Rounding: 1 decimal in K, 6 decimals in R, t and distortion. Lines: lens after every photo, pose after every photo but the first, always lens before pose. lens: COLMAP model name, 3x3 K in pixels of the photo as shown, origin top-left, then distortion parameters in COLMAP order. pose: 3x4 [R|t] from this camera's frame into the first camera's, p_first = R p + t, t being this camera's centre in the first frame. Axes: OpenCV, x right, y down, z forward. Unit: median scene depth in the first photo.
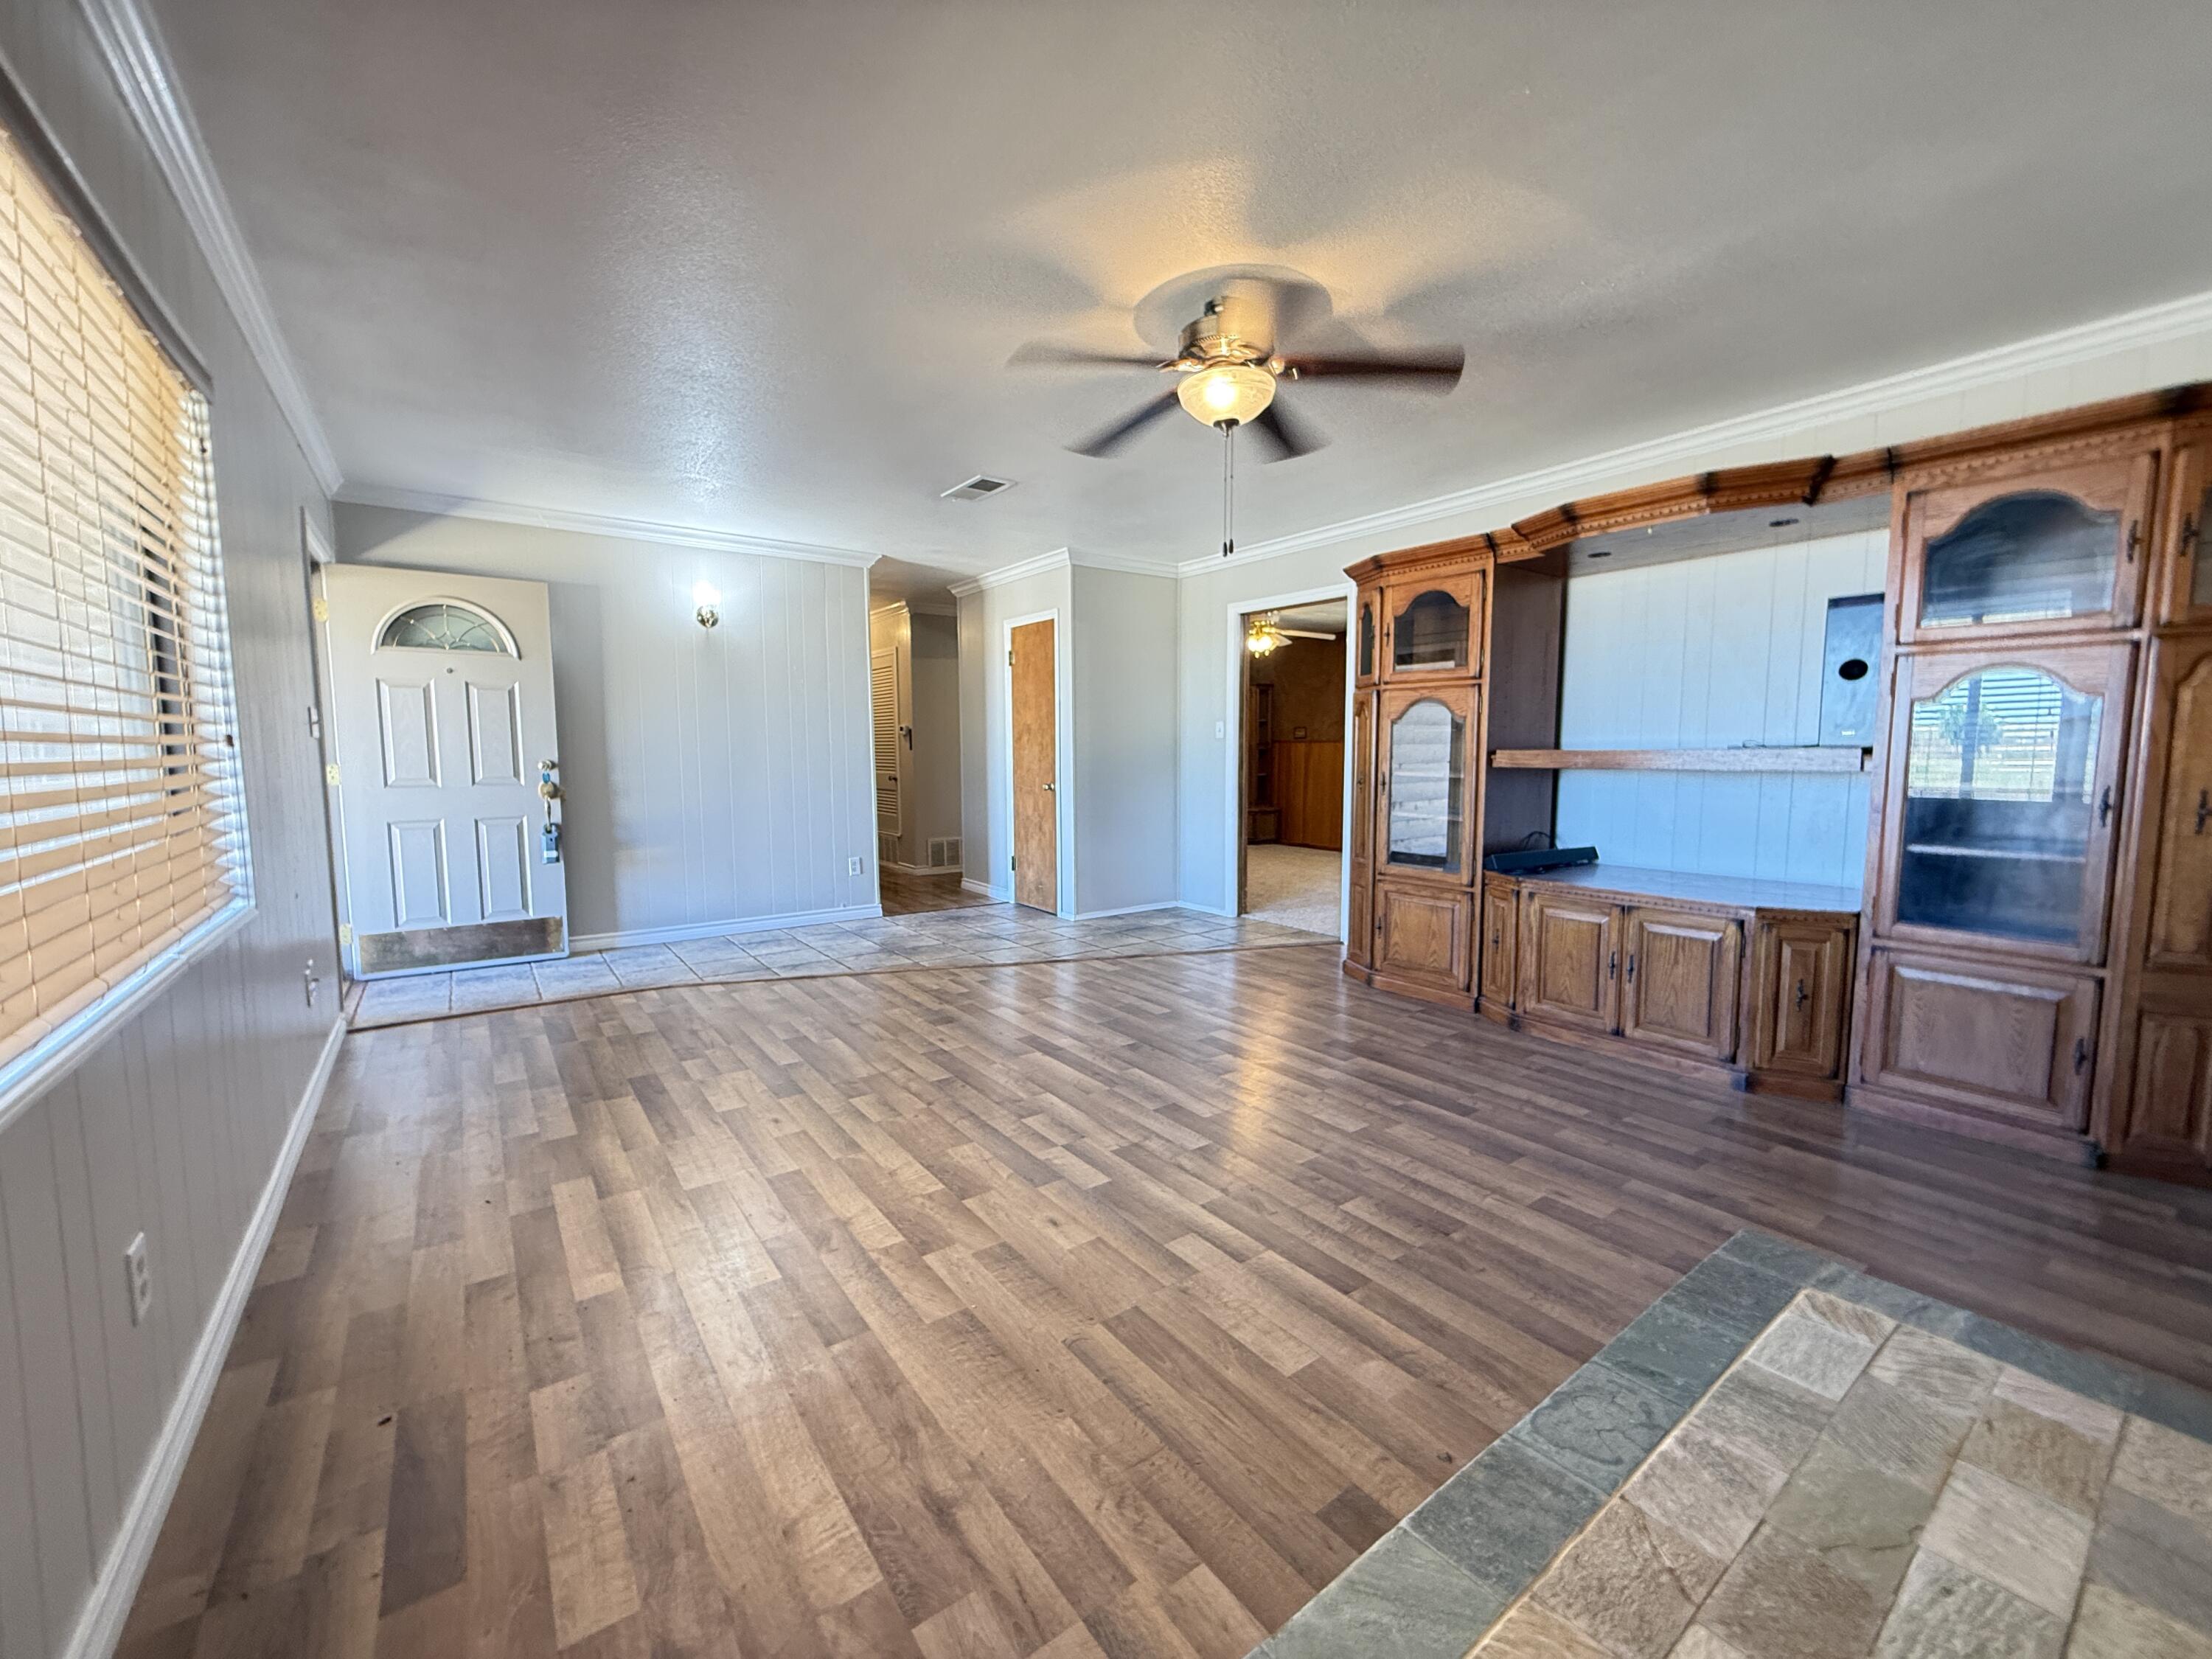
lens RADIAL K [[885.6, 0, 1099.0], [0, 885.6, 829.3], [0, 0, 1]] dist [0.000470, 0.000283]
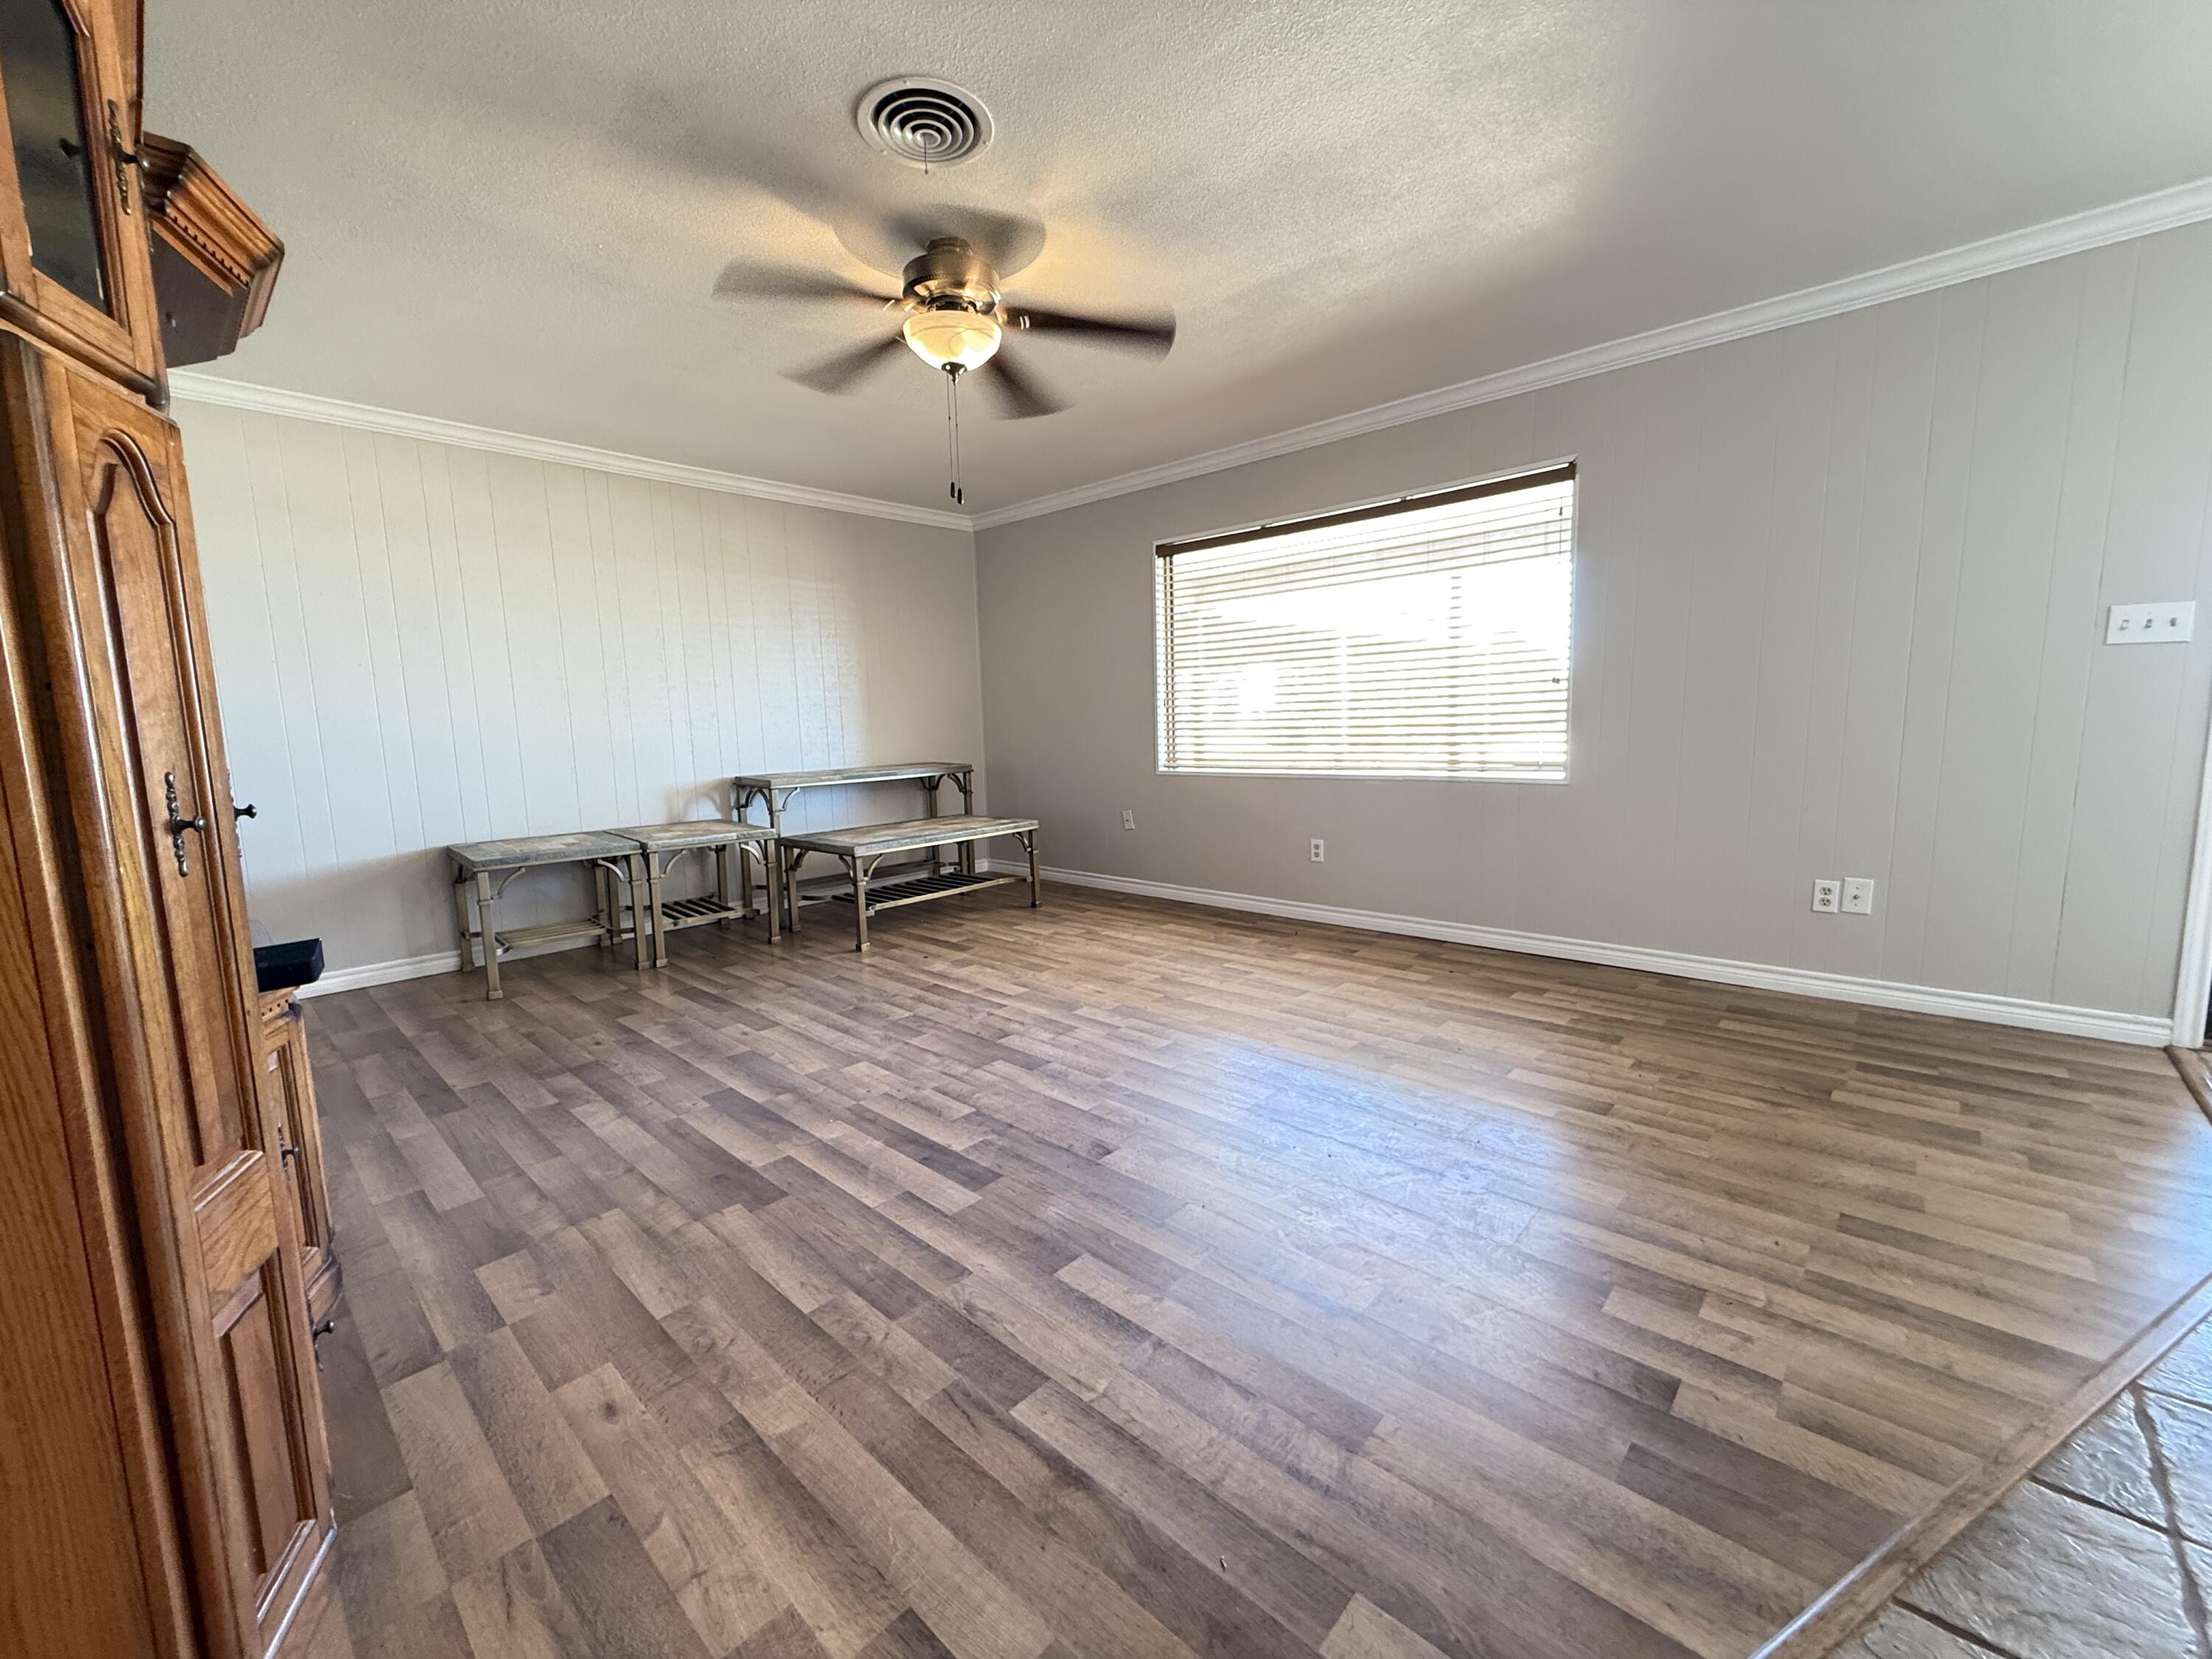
lens RADIAL K [[885.6, 0, 1099.0], [0, 885.6, 829.3], [0, 0, 1]] dist [0.000470, 0.000283]
pose [[-0.980653, 0.054642, -0.187974, 0.205209], [0.013646, 0.976998, 0.212812, -0.165581], [0.195279, 0.206130, -0.958841, 2.156677]]
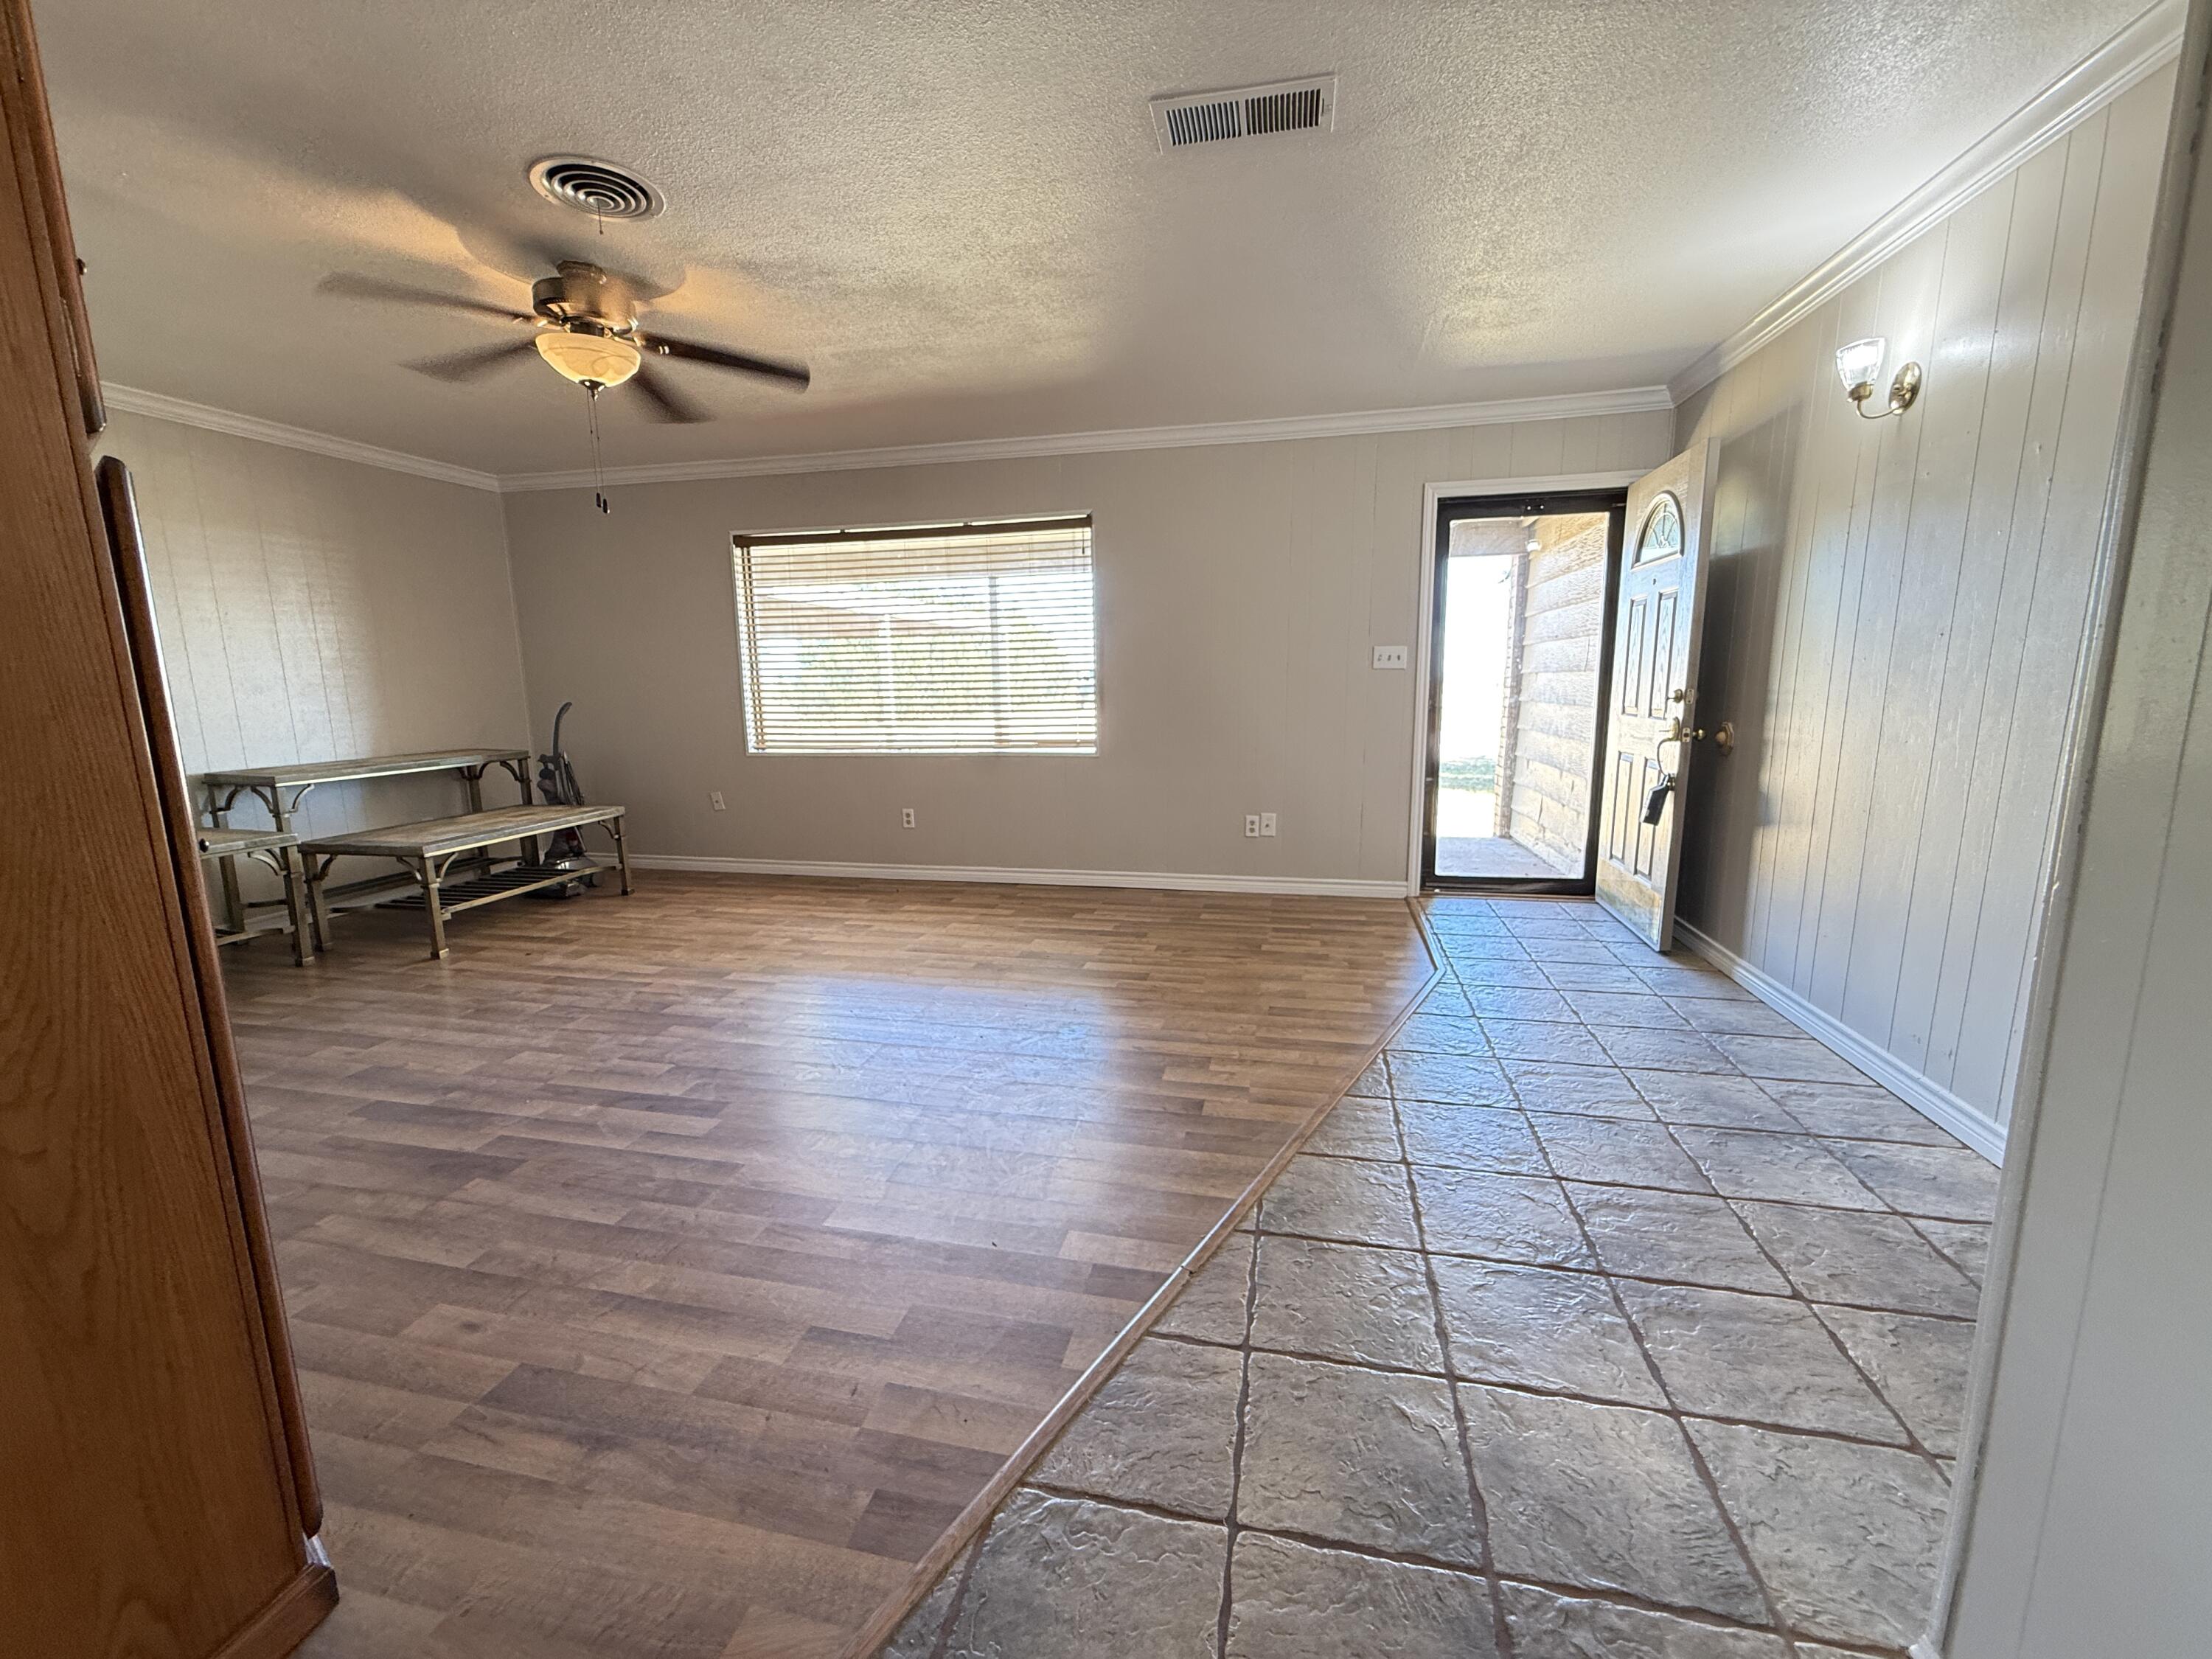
lens RADIAL K [[885.6, 0, 1099.0], [0, 885.6, 829.3], [0, 0, 1]] dist [0.000470, 0.000283]
pose [[-0.751530, 0.125862, -0.647581, 0.454147], [-0.042716, 0.970287, 0.238155, -0.226972], [0.658314, 0.206642, -0.723824, 2.342716]]
